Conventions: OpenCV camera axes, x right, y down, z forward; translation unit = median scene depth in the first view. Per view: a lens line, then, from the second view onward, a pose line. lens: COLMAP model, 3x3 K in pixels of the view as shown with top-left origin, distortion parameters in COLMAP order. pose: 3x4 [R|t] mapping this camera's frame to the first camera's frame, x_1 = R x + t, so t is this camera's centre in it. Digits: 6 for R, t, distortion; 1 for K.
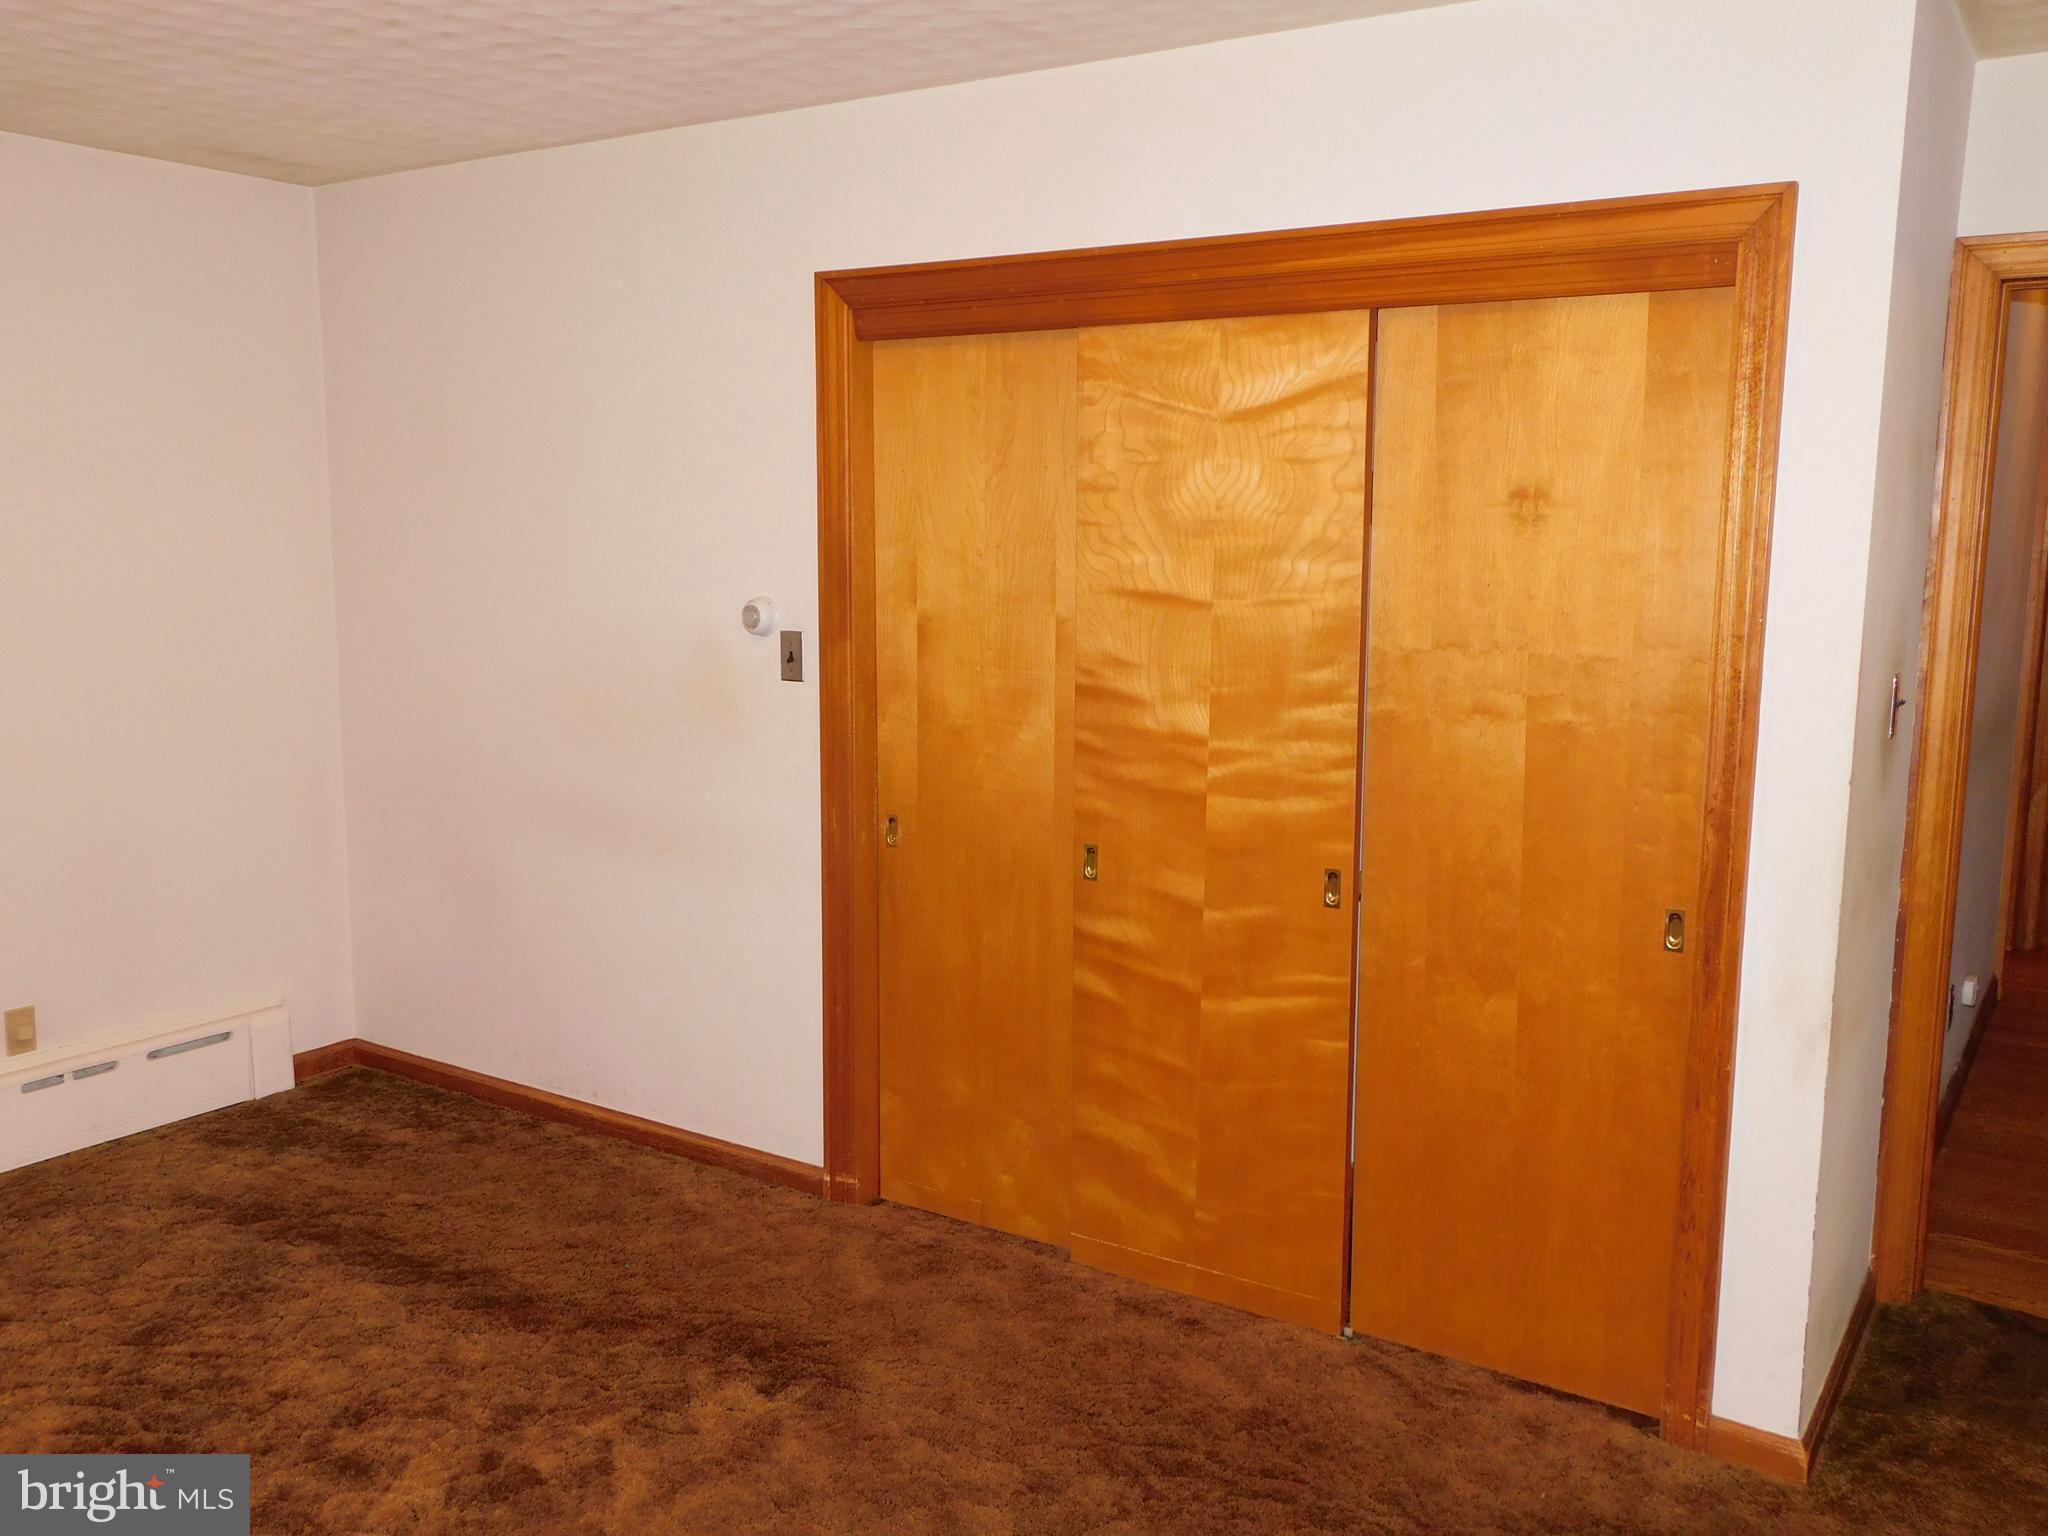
lens RADIAL K [[1723.1, 0, 1024.2], [0, 1723.1, 770.4], [0, 0, 1]] dist [0.014074, -0.000364]
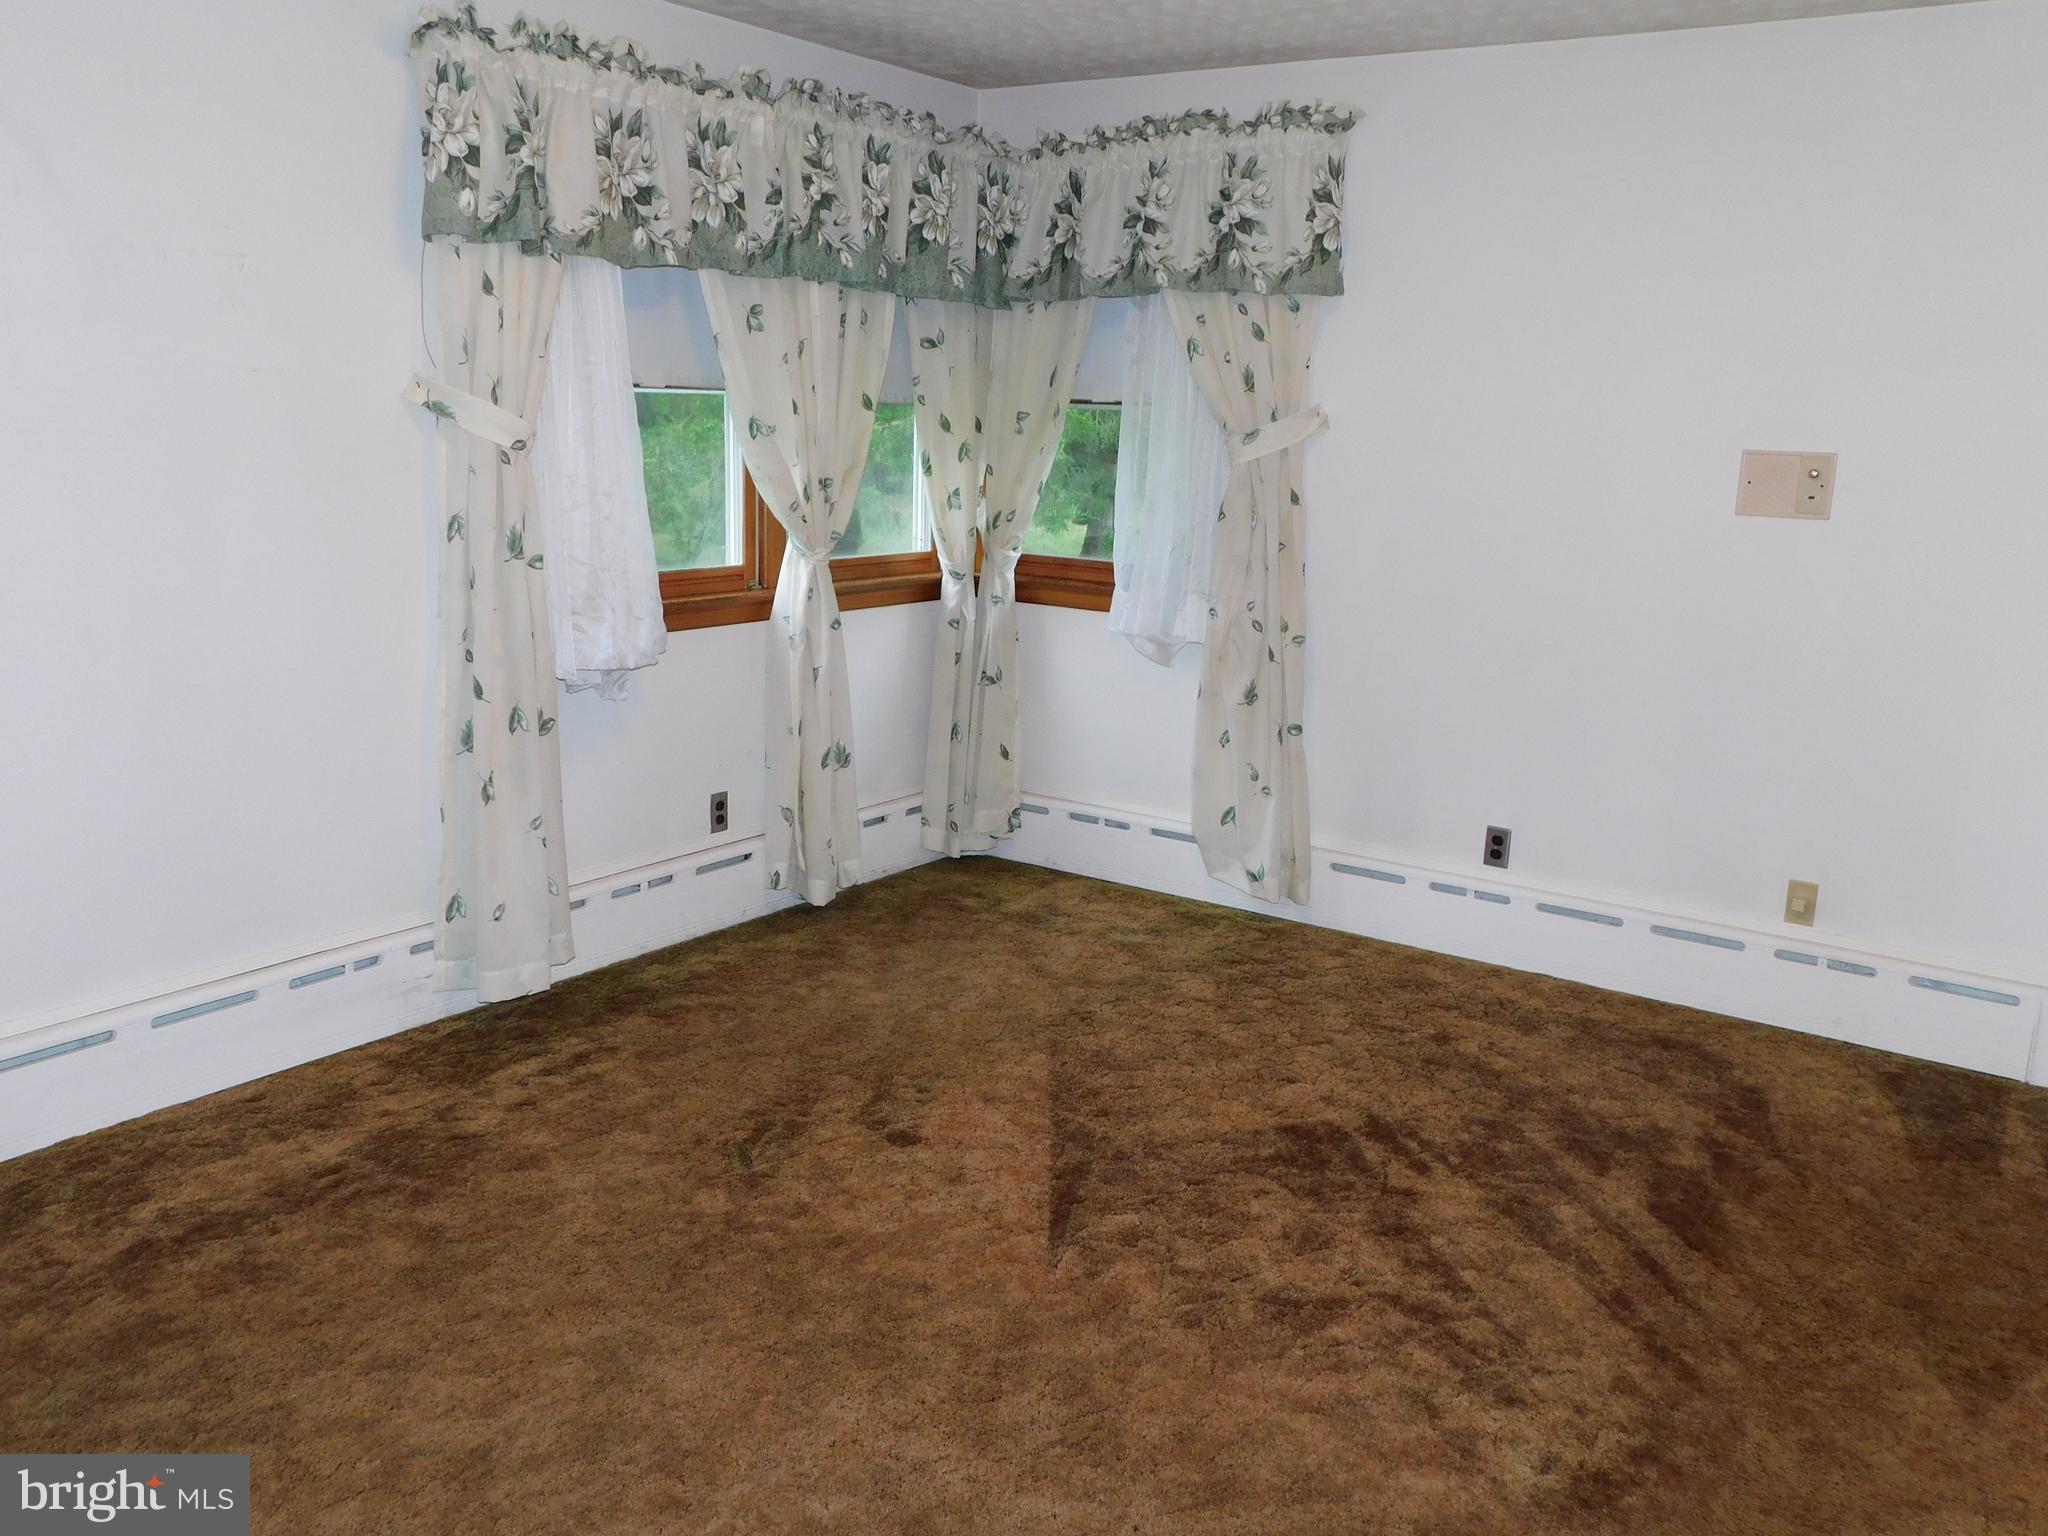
lens RADIAL K [[1723.1, 0, 1025.0], [0, 1723.1, 767.3], [0, 0, 1]] dist [0.014074, -0.000364]
pose [[0.000937, 0.213269, -0.976993, 0.455562], [-0.184456, 0.960266, 0.209440, -0.065406], [0.982840, 0.180016, 0.040238, 0.517840]]
